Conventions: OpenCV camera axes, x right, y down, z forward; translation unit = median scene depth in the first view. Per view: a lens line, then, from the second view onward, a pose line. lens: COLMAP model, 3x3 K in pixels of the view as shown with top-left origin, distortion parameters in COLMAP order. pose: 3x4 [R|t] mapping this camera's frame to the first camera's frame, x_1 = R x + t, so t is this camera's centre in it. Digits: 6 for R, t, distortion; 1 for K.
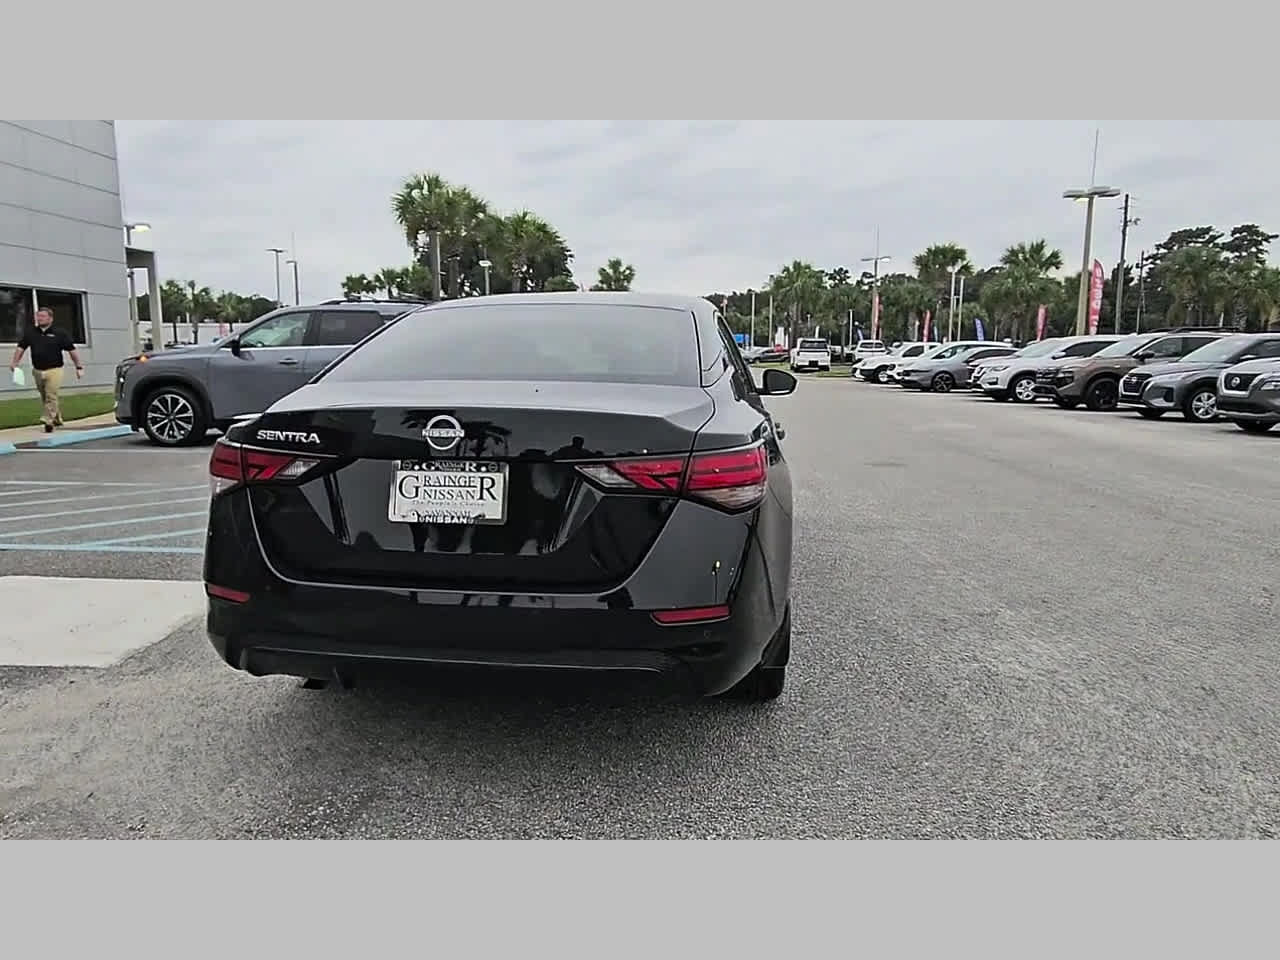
lens RADIAL K [[857.2, 0, 626.1], [0, 857.2, 497.2], [0, 0, 1]] dist [0.010425, -0.007779]
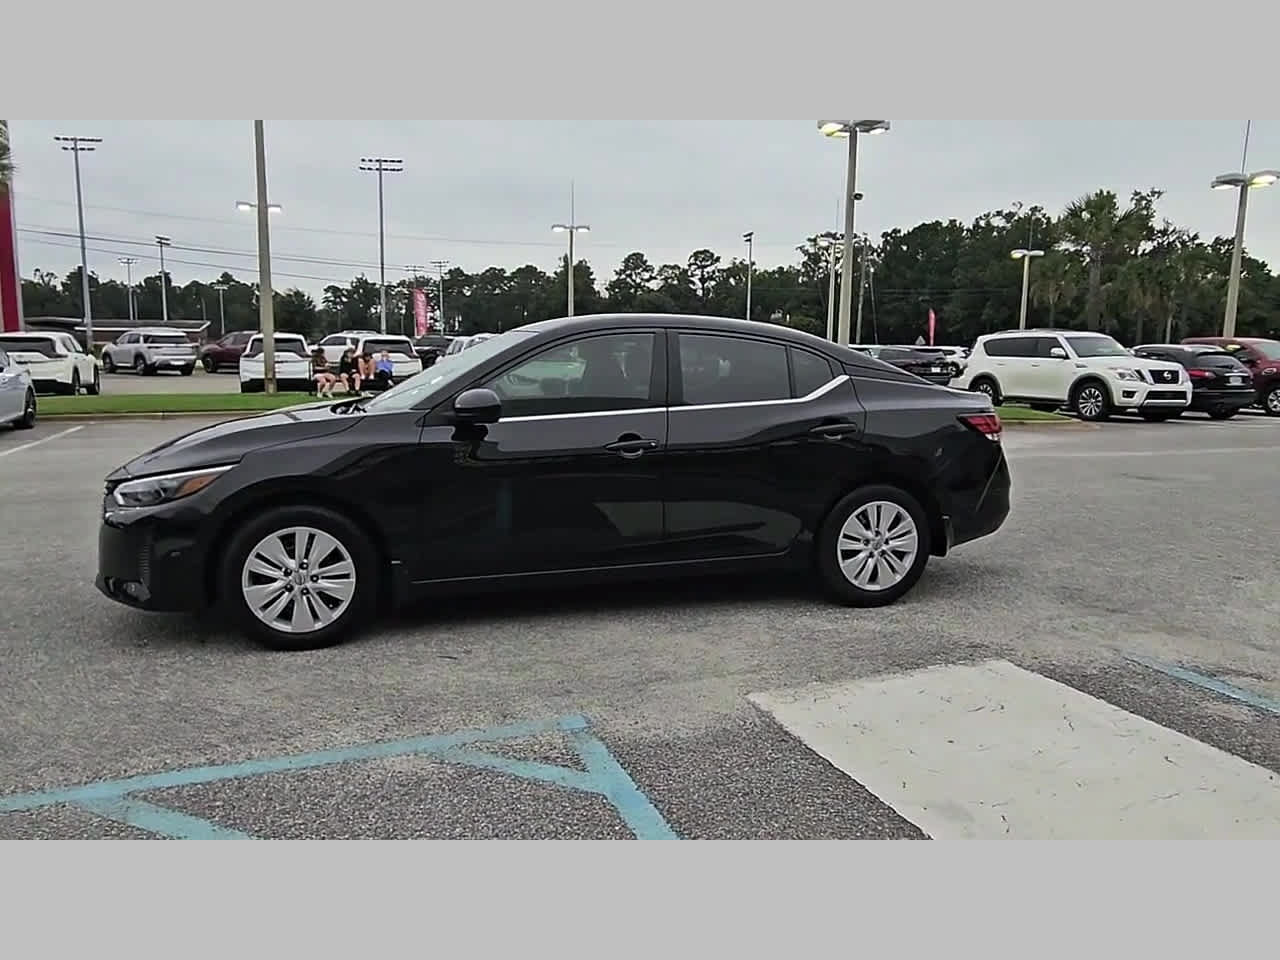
lens RADIAL K [[857.2, 0, 611.0], [0, 857.2, 500.4], [0, 0, 1]] dist [0.010425, -0.007779]
pose [[-0.372945, -0.158818, 0.914160, -0.151006], [0.151498, 0.961597, 0.228865, -0.034920], [-0.915402, 0.223847, -0.334563, 0.193601]]
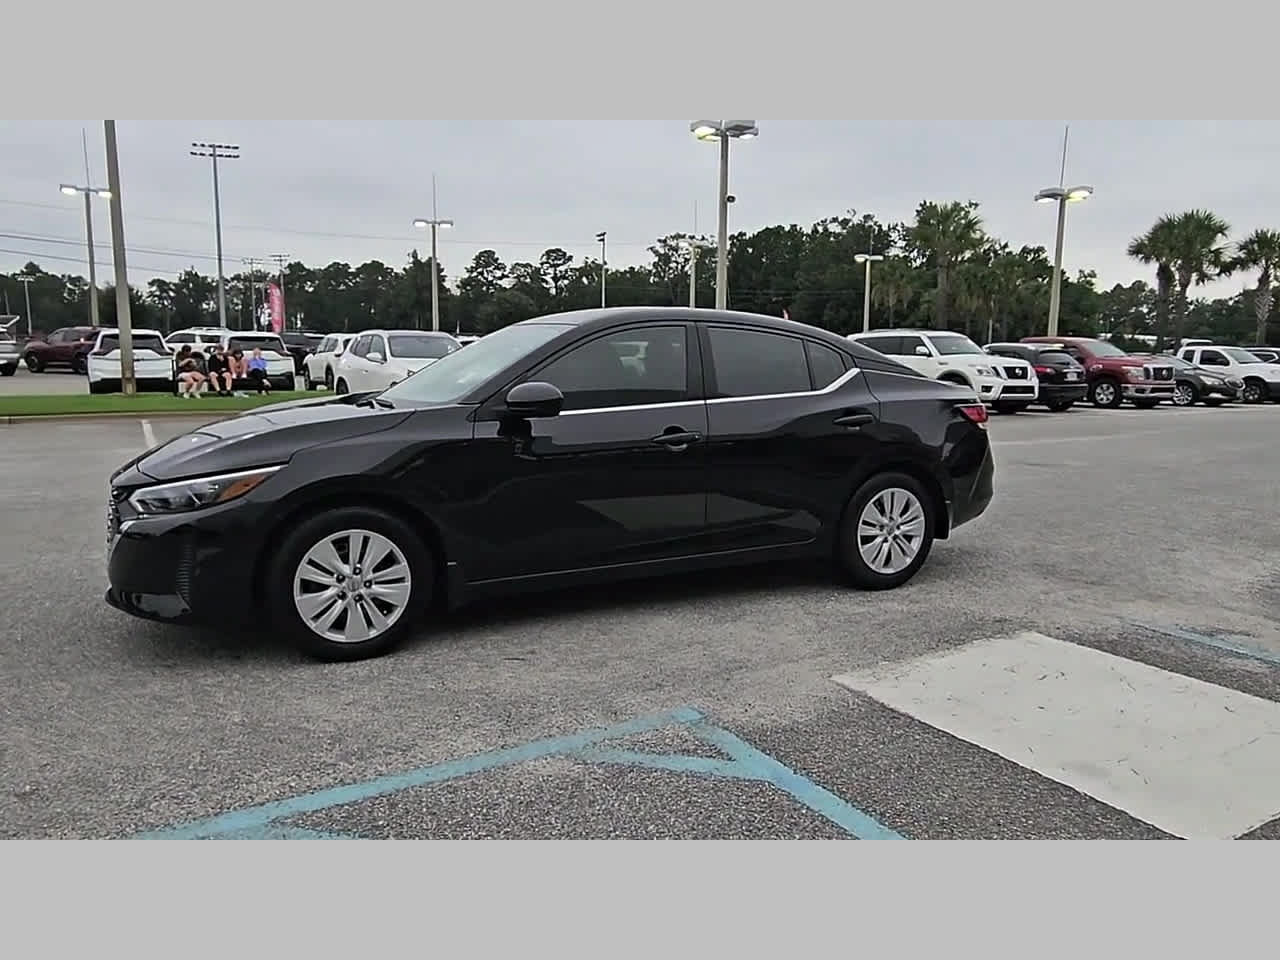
lens RADIAL K [[857.2, 0, 609.1], [0, 857.2, 503.2], [0, 0, 1]] dist [0.010425, -0.007779]
pose [[-0.520832, -0.150238, 0.840335, -0.138016], [0.138791, 0.956391, 0.257009, -0.038251], [-0.842301, 0.250490, -0.477267, 0.218517]]
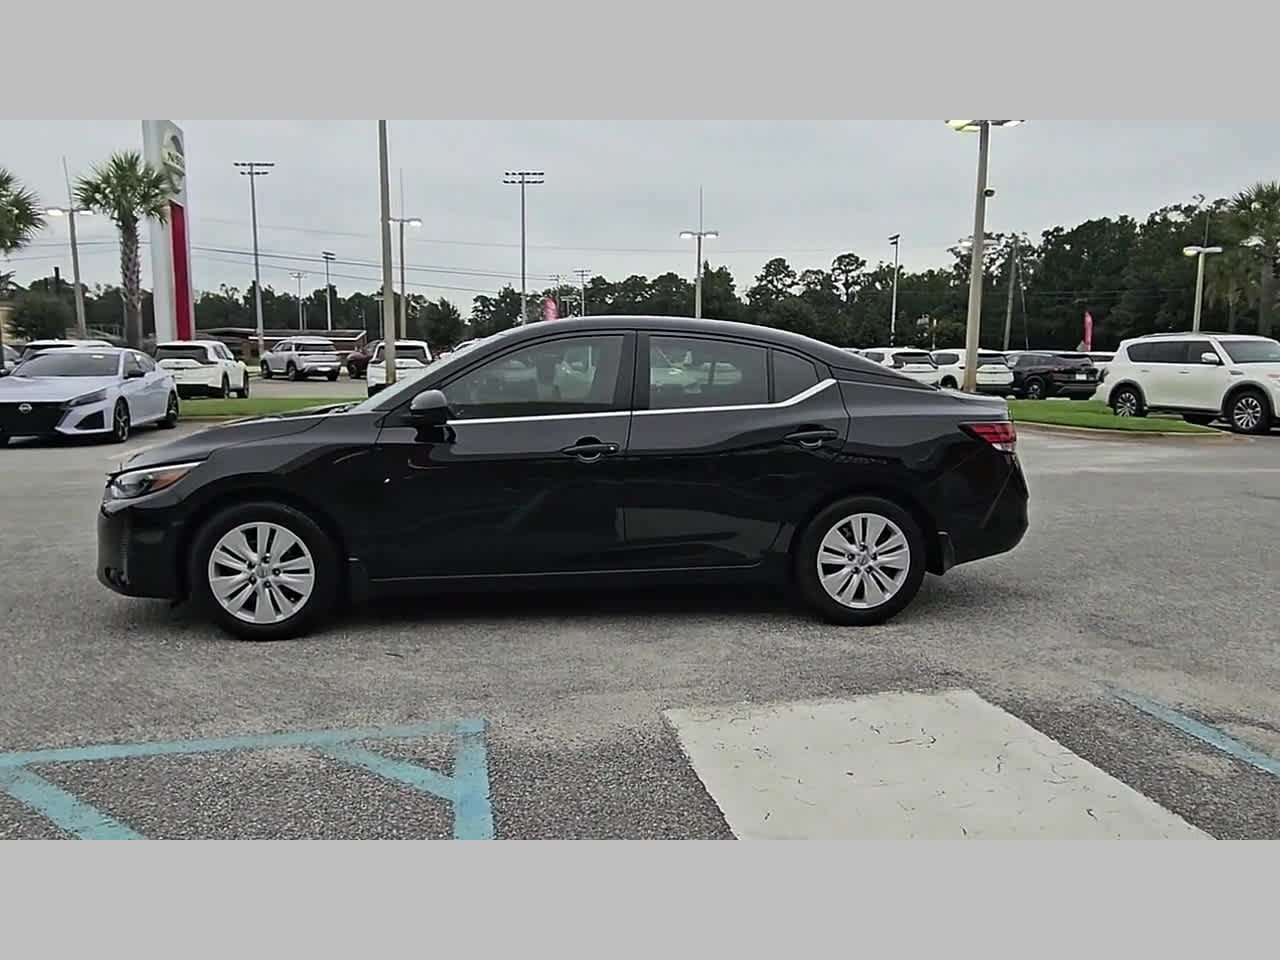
lens RADIAL K [[857.2, 0, 610.5], [0, 857.2, 499.4], [0, 0, 1]] dist [0.010425, -0.007779]
pose [[-0.220627, -0.157829, 0.962504, -0.156749], [0.160343, 0.967526, 0.195407, -0.030102], [-0.962088, 0.197442, -0.188155, 0.168515]]
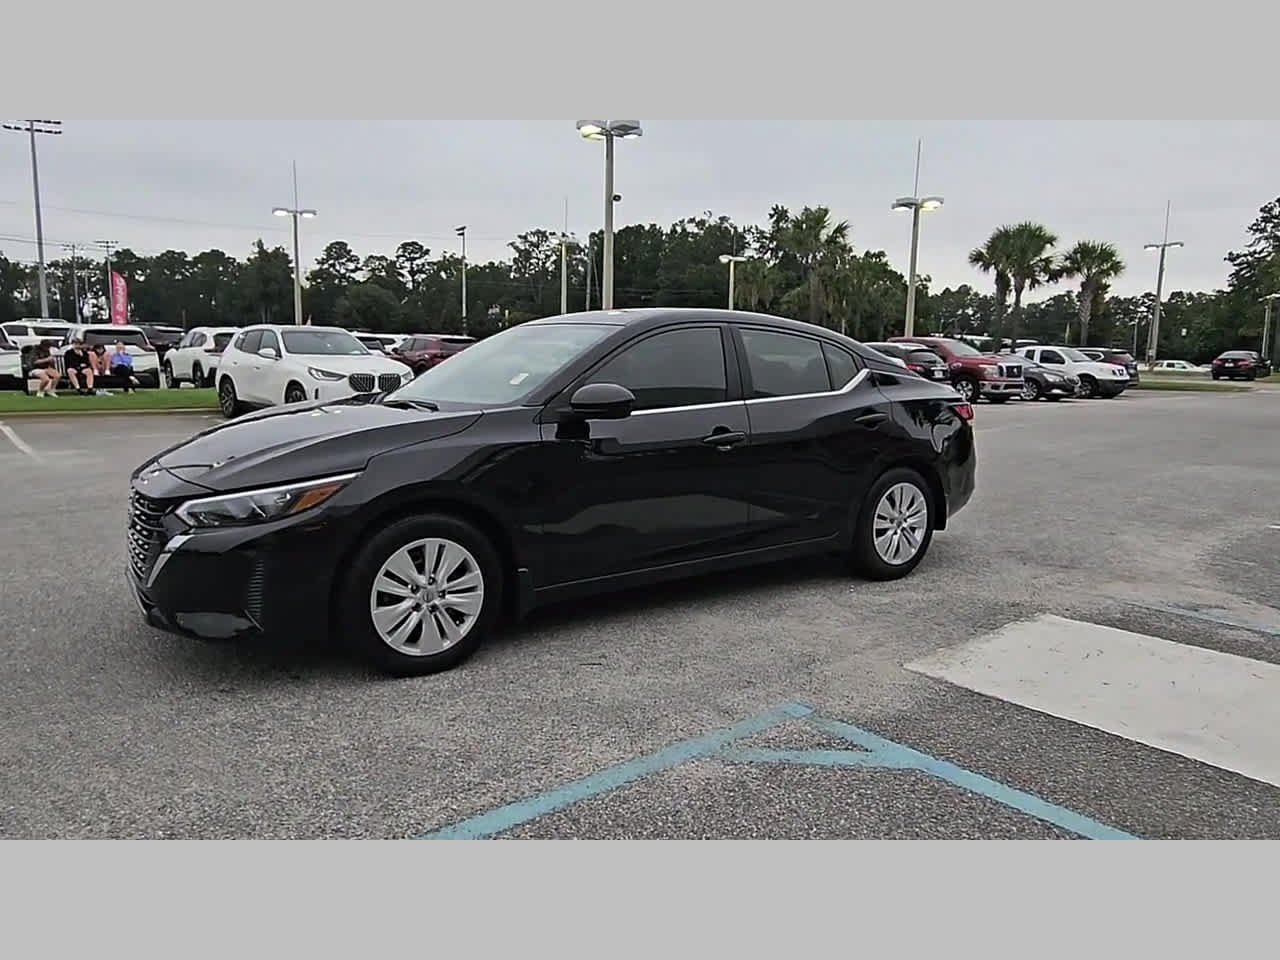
lens RADIAL K [[860.3, 0, 607.7], [0, 860.3, 497.7], [0, 0, 1]] dist [0.002101, 0.008785]
pose [[-0.648650, -0.135306, 0.748962, -0.121469], [0.118319, 0.954179, 0.274852, -0.042475], [-0.751833, 0.266900, -0.602919, 0.240676]]
